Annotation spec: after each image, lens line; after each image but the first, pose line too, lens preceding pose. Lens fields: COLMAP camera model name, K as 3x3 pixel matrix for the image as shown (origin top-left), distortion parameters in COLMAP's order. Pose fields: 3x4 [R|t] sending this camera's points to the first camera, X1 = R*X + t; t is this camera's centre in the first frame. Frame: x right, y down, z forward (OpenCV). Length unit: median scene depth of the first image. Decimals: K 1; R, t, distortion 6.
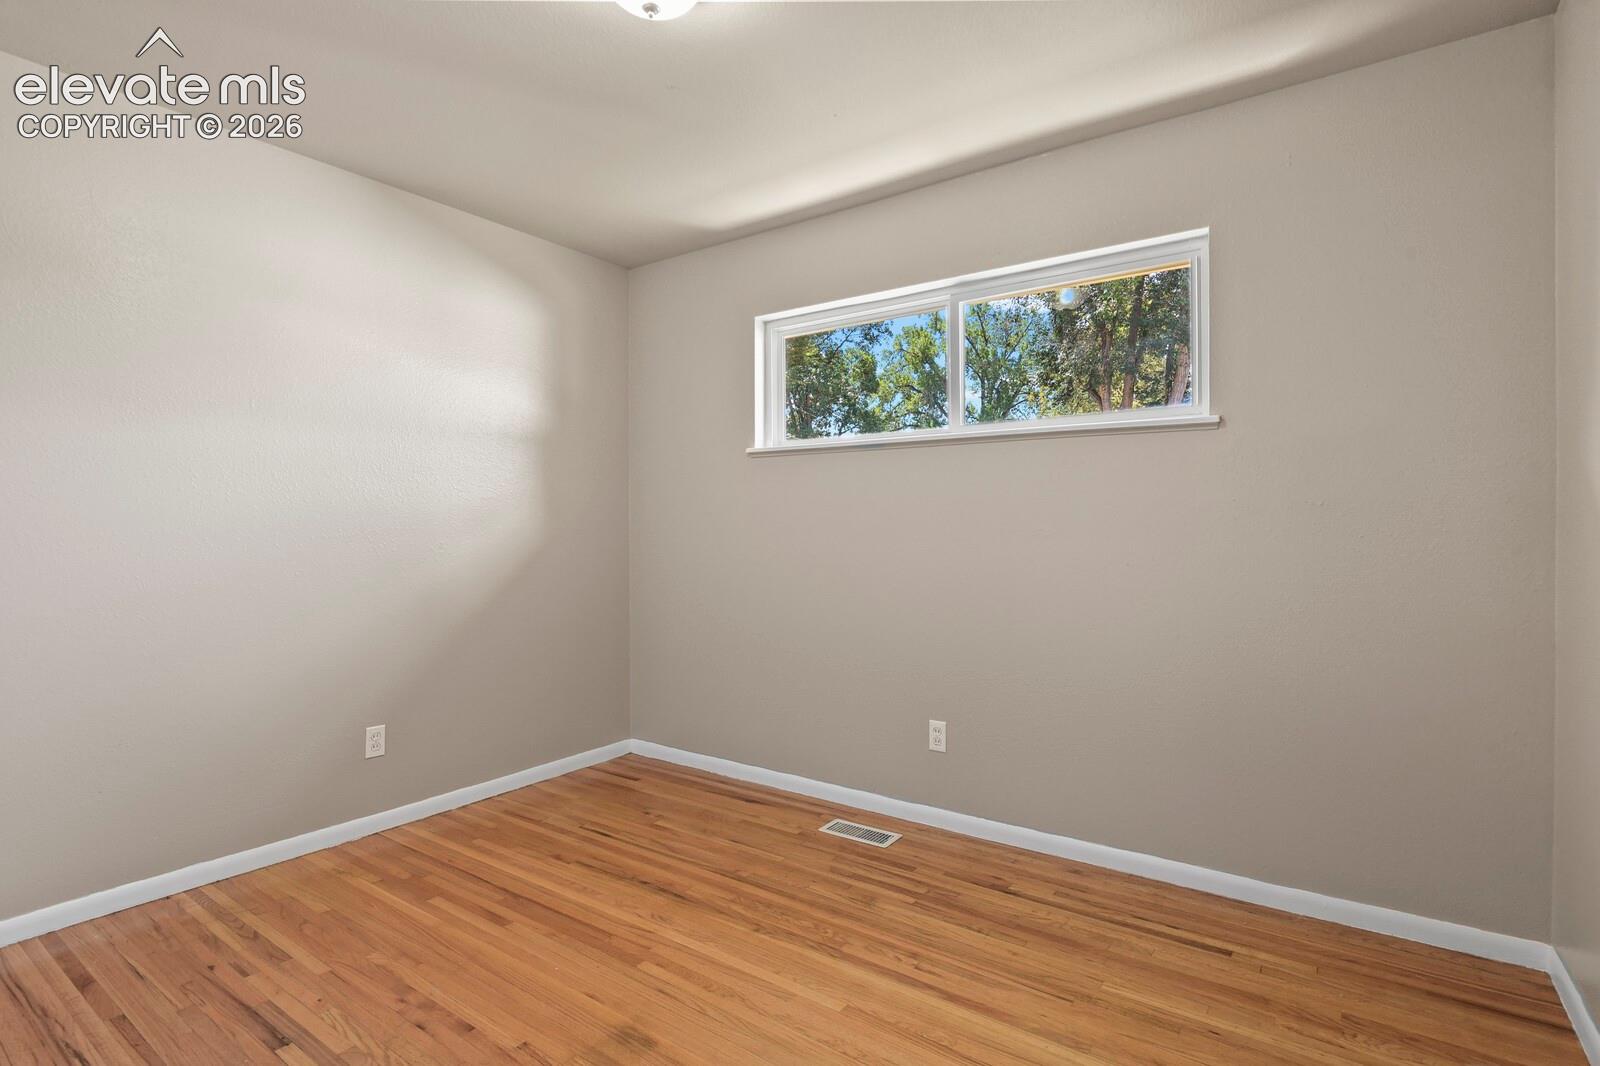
lens RADIAL K [[778.6, 0, 808.0], [0, 778.6, 529.7], [0, 0, 1]] dist [-0.003791, -0.004103]
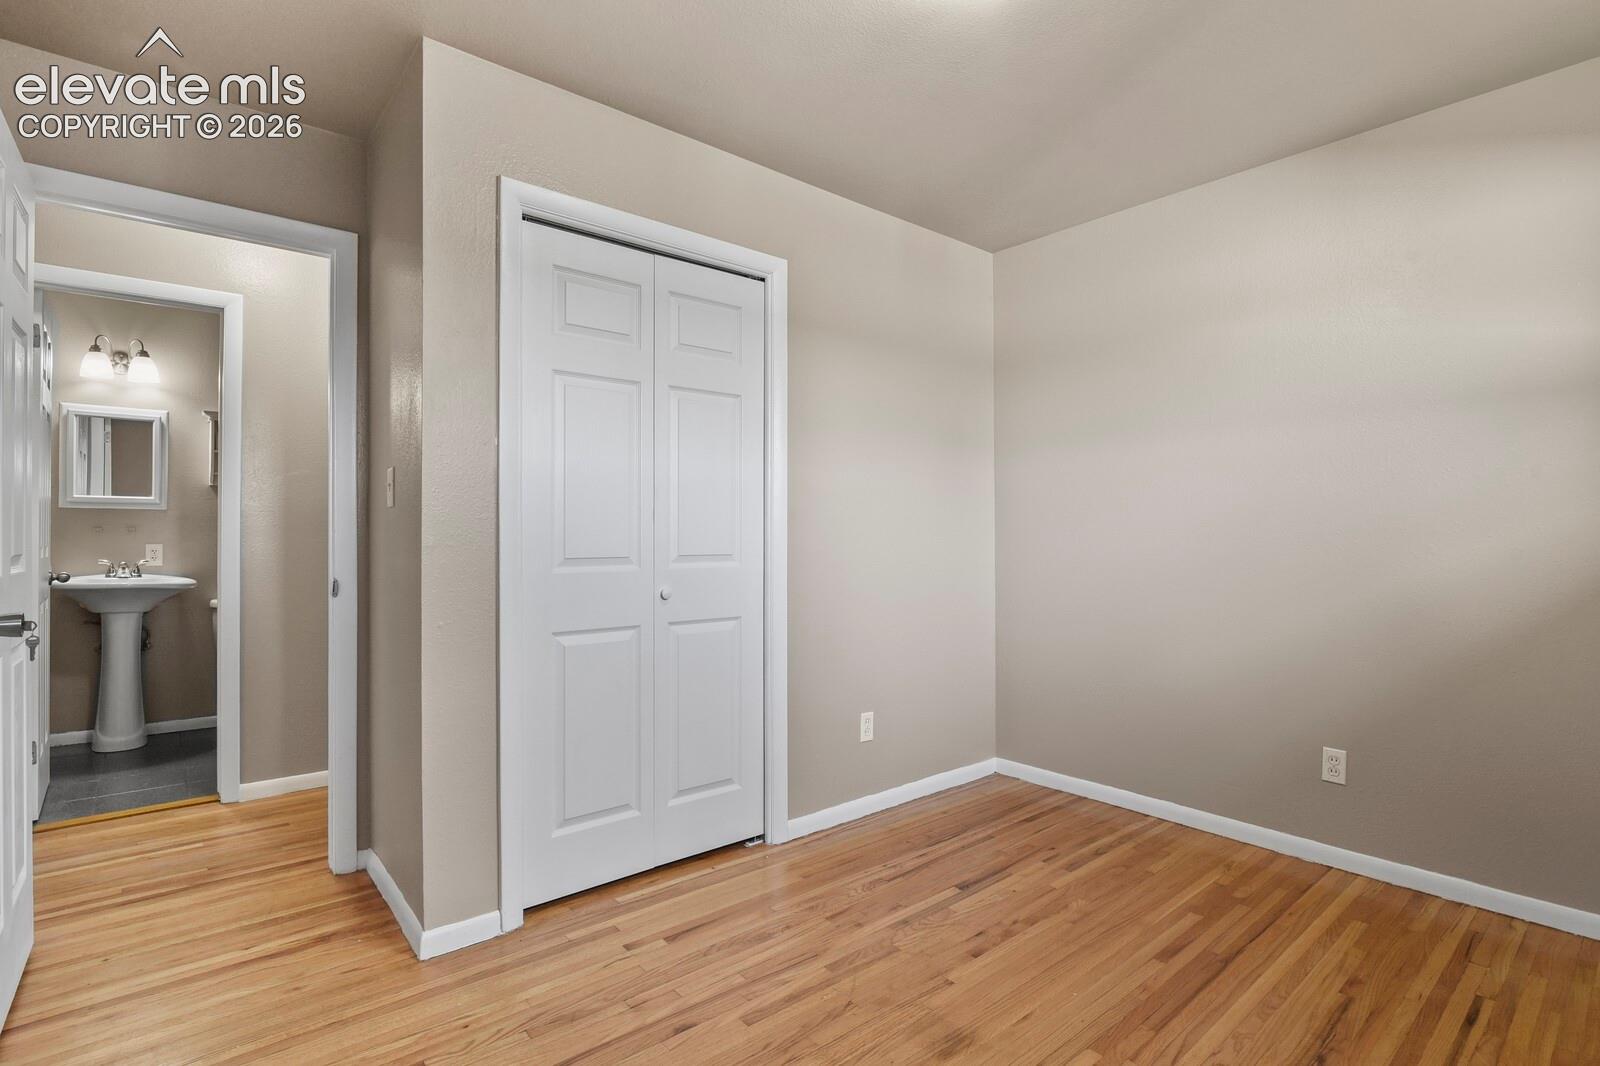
lens RADIAL K [[778.6, 0, 803.9], [0, 778.6, 533.3], [0, 0, 1]] dist [-0.003791, -0.004103]
pose [[-0.242302, 0.007407, -0.970173, 0.532874], [-0.001908, 0.999965, 0.008111, -0.002355], [0.970199, 0.003816, -0.242279, 0.722093]]
